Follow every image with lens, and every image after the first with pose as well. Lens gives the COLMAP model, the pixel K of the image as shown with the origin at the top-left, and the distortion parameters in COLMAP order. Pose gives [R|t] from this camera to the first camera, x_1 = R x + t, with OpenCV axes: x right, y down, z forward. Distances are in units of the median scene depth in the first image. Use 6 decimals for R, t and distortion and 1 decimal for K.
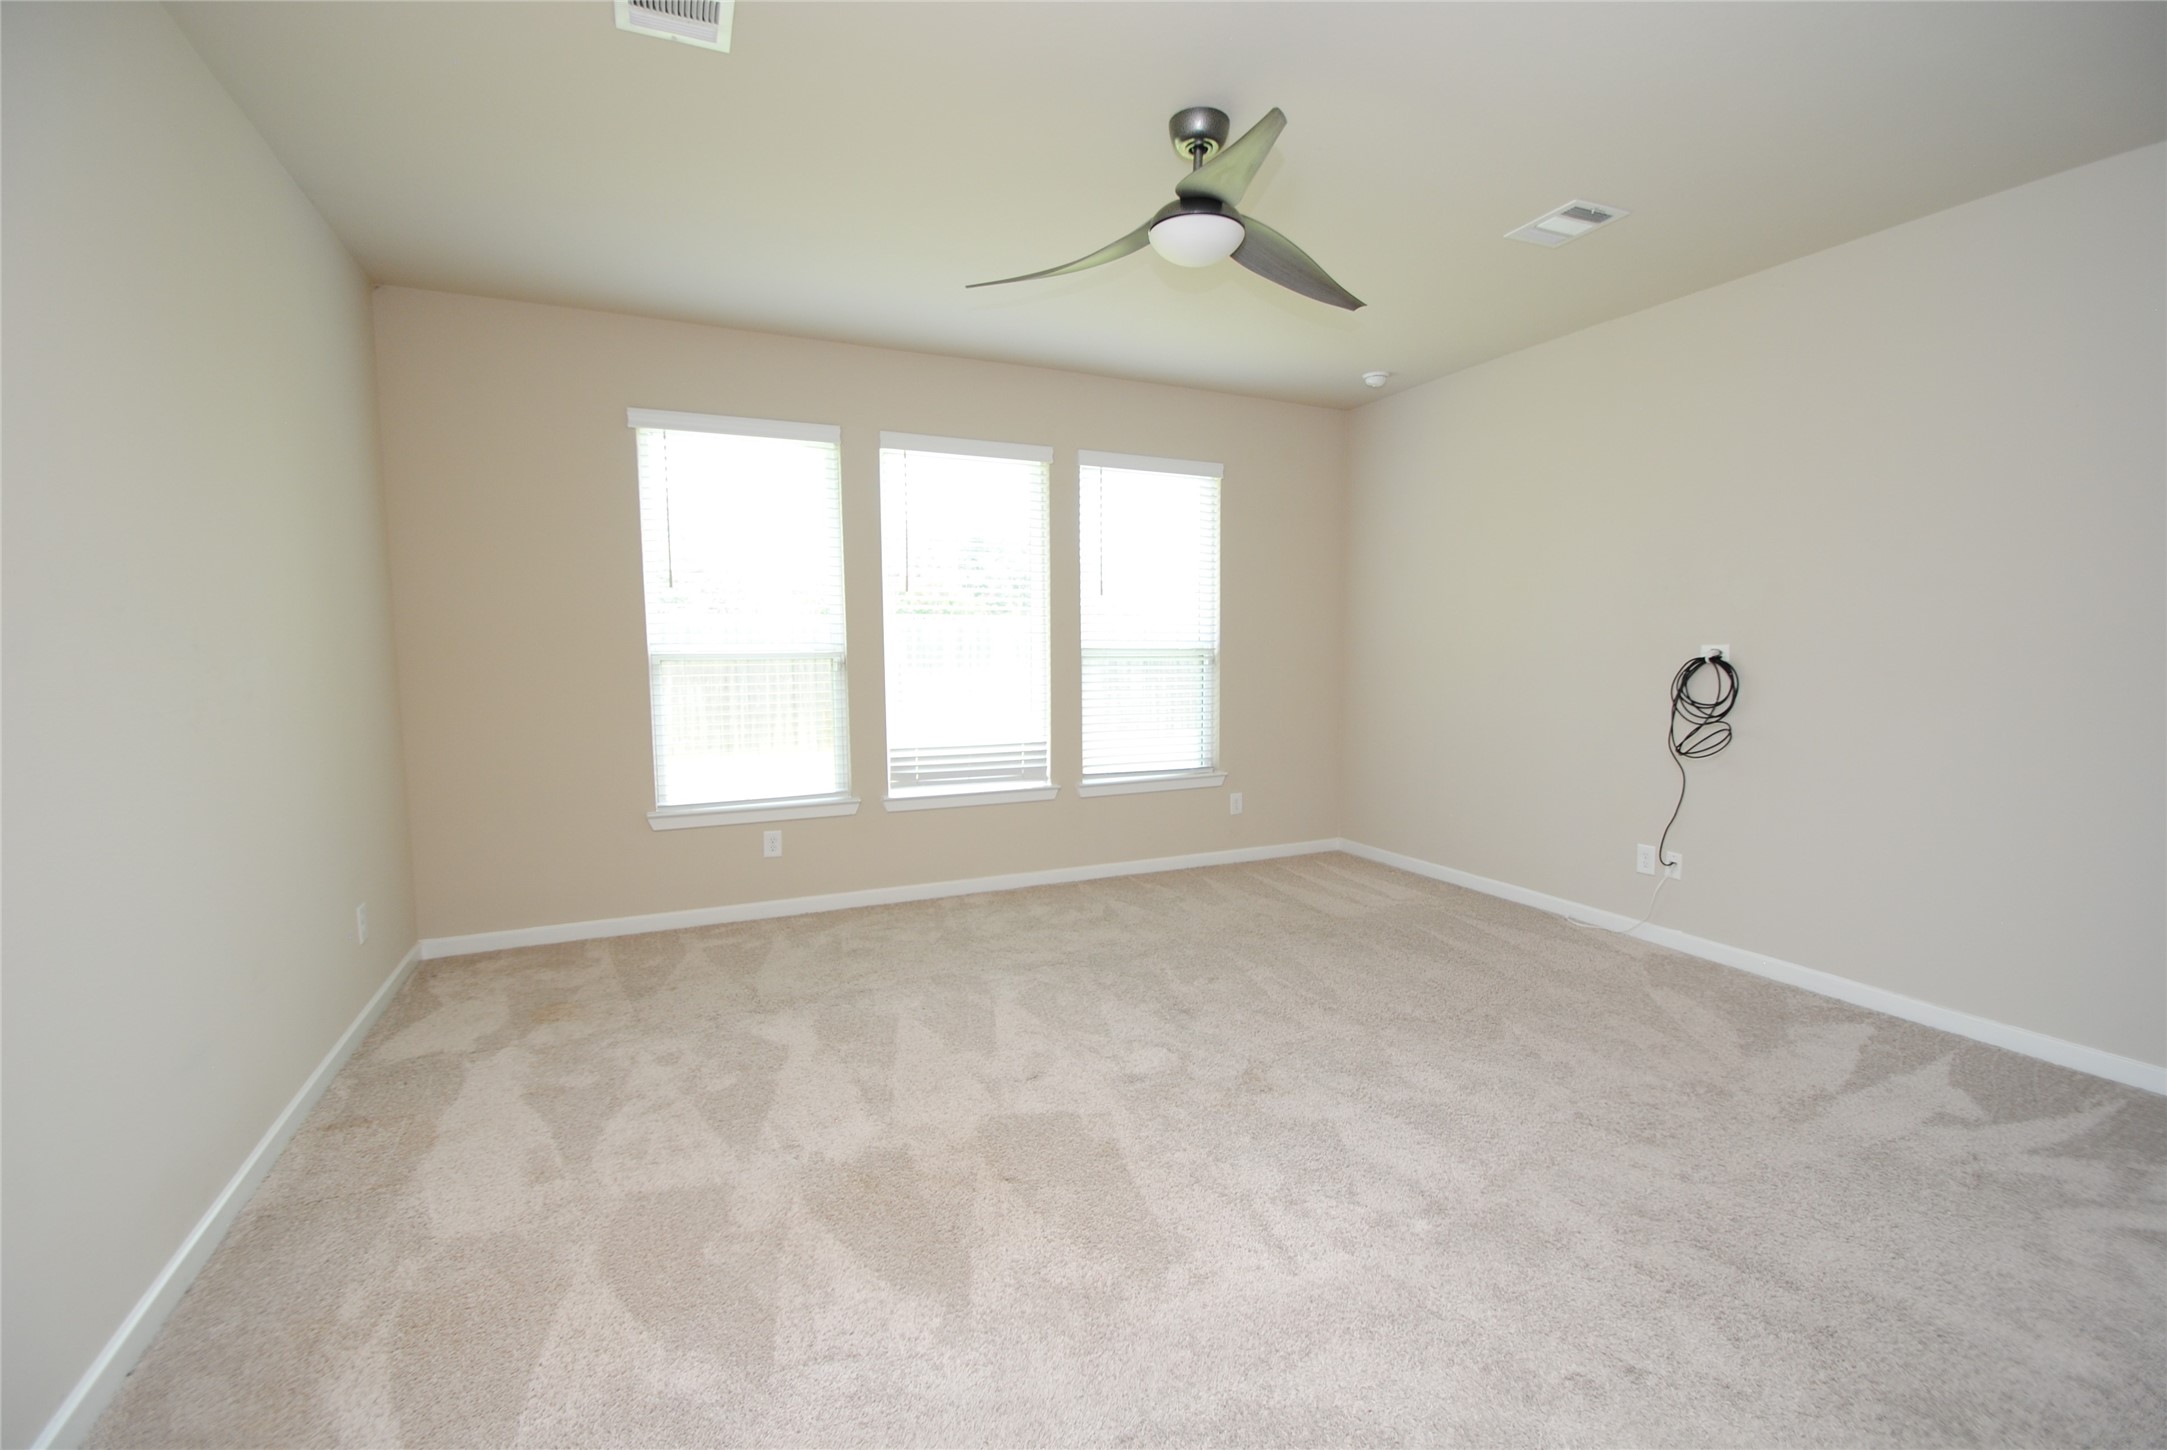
lens RADIAL K [[940.9, 0, 1096.6], [0, 940.9, 739.7], [0, 0, 1]] dist [0.011008, -0.011919]
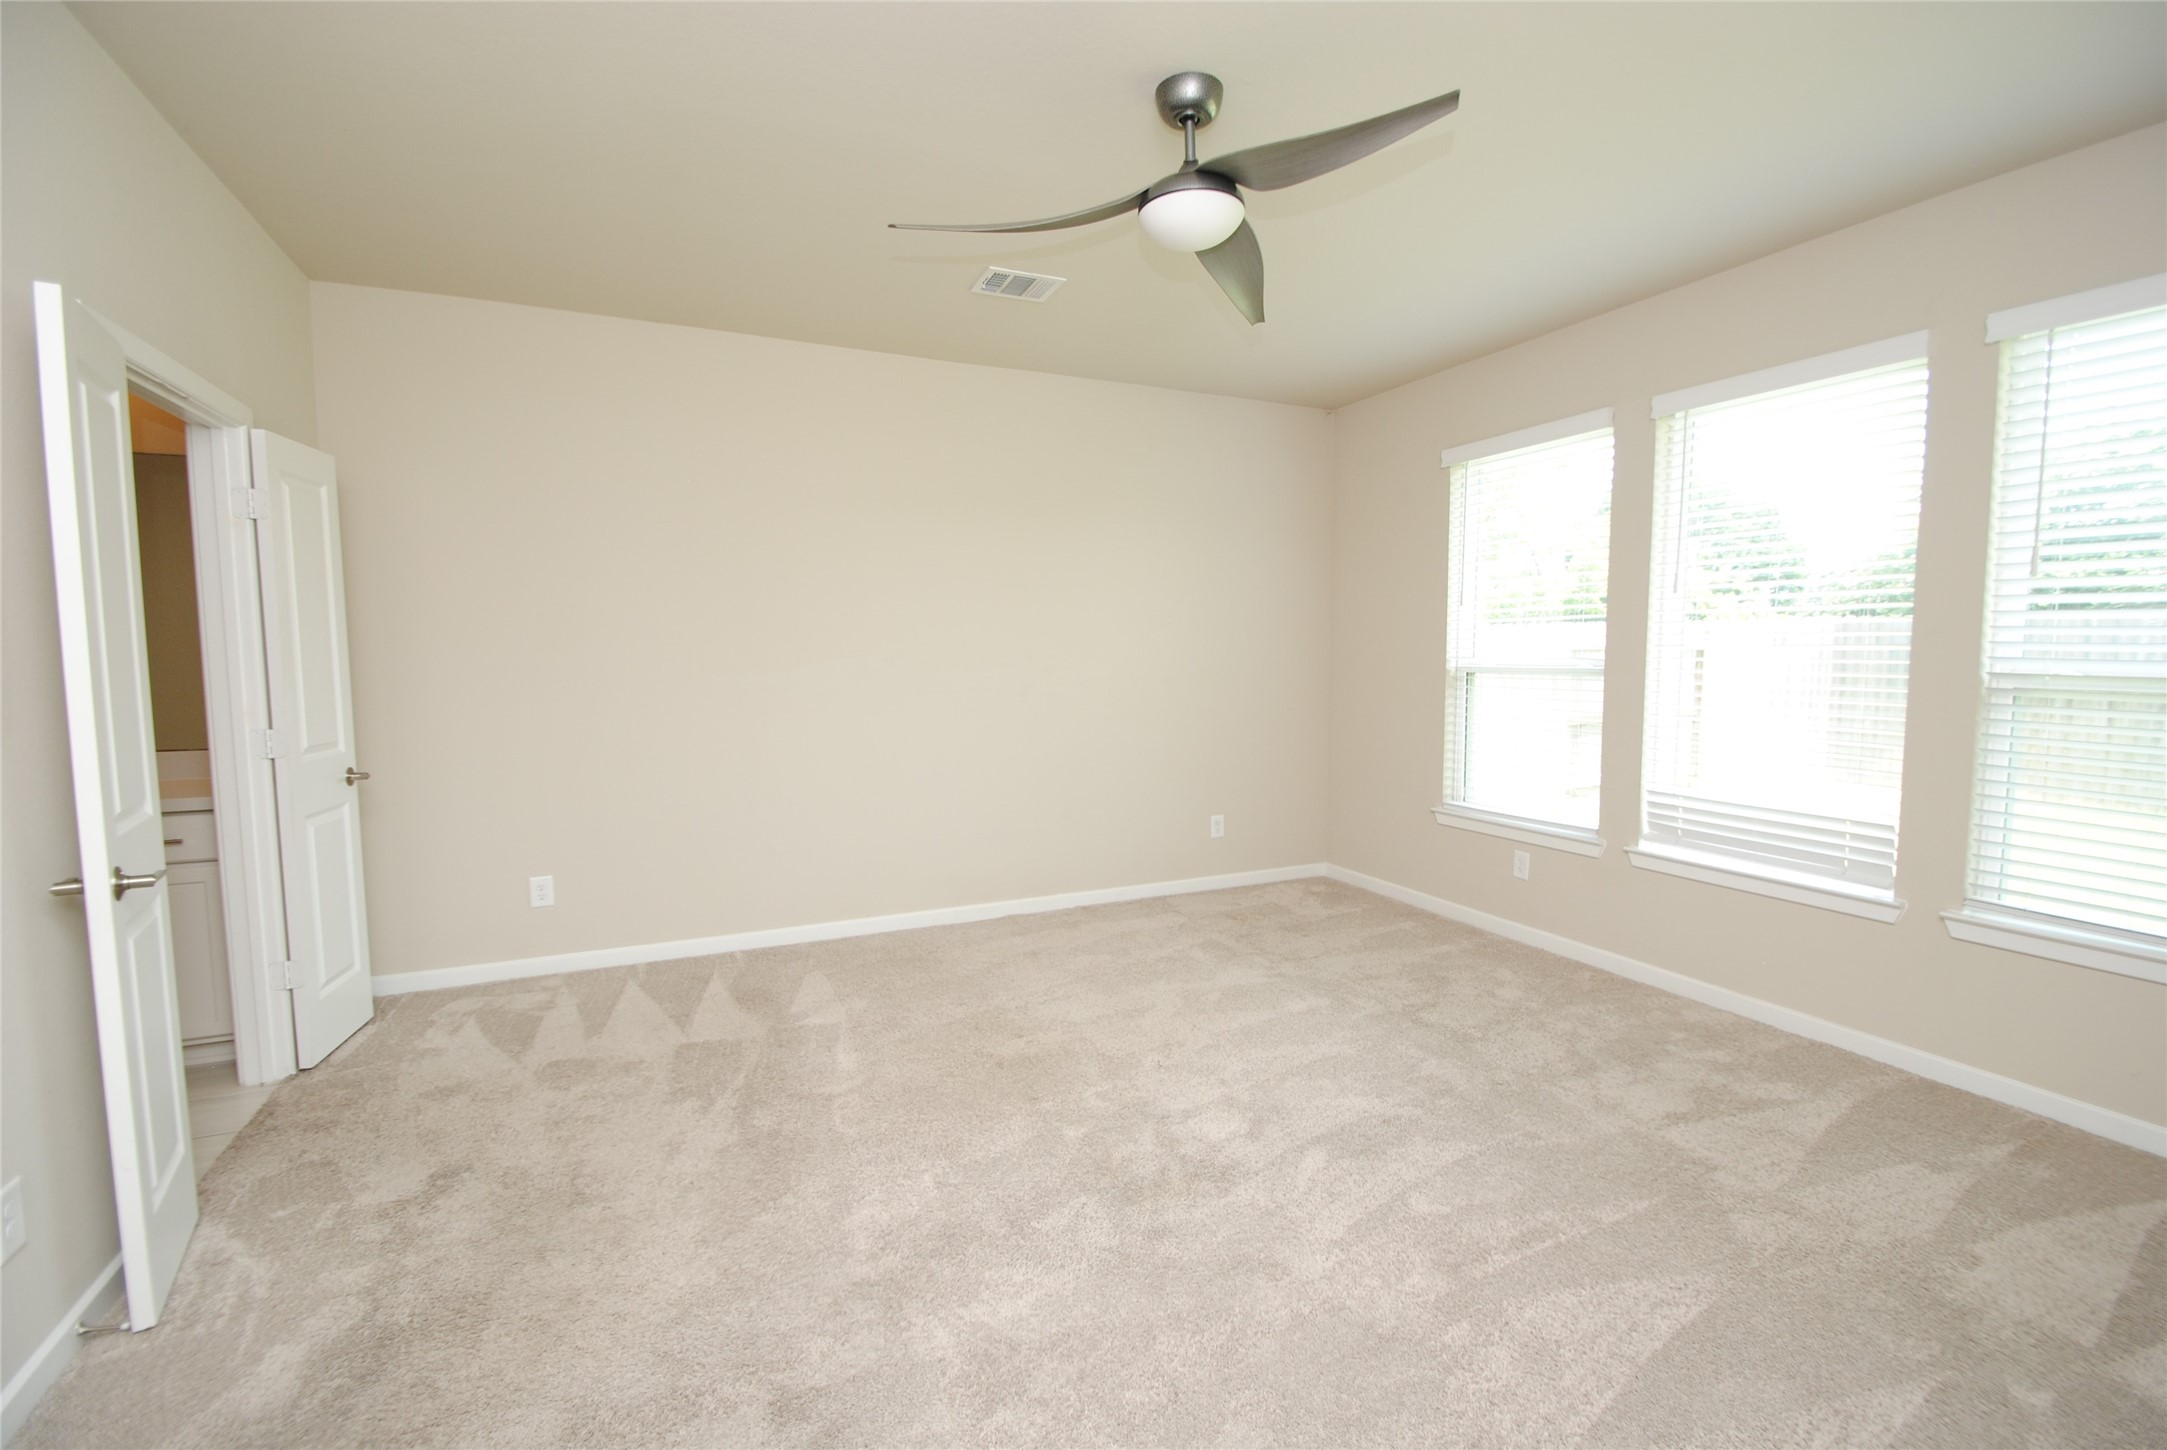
lens RADIAL K [[940.9, 0, 1096.6], [0, 940.9, 739.7], [0, 0, 1]] dist [0.011008, -0.011919]
pose [[-0.007755, 0.096976, -0.995256, 0.596245], [-0.098926, 0.990330, 0.097267, -0.066395], [0.995065, 0.099211, 0.001913, 0.539023]]
